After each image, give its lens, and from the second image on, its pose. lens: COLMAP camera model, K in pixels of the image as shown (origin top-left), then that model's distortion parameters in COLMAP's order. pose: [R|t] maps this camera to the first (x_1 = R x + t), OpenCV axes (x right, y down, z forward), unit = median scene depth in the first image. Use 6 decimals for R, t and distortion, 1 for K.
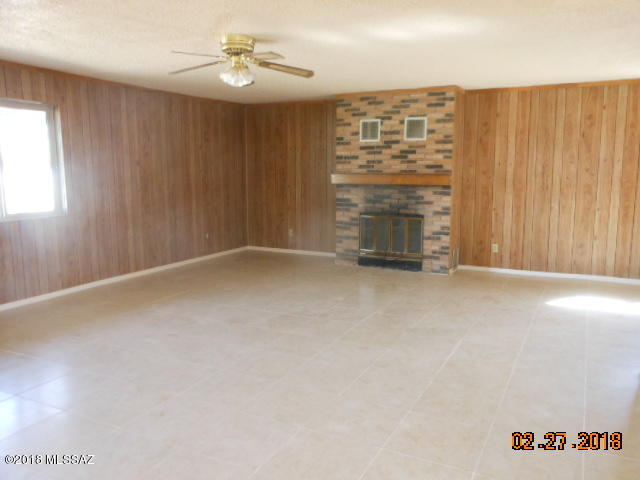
lens RADIAL K [[516.9, 0, 317.7], [0, 516.9, 238.2], [0, 0, 1]] dist [0.015695, 0.005716]
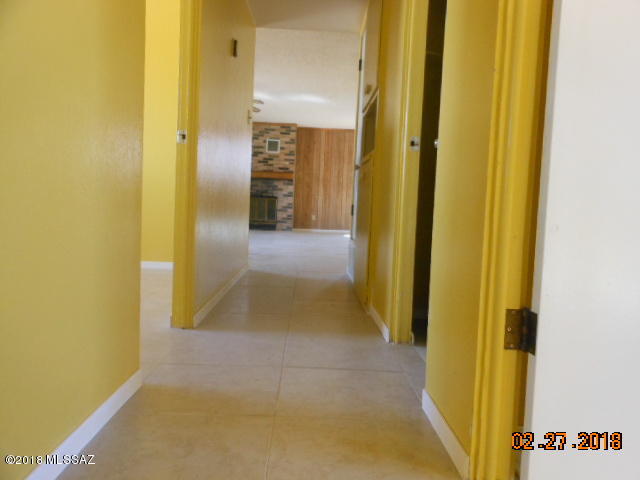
lens RADIAL K [[516.9, 0, 320.8], [0, 516.9, 241.0], [0, 0, 1]] dist [0.015695, 0.005716]
pose [[0.875819, -0.000455, 0.482639, -0.496940], [0.027308, 0.998444, -0.048611, 0.190004], [-0.481866, 0.055755, 0.874469, -0.556441]]
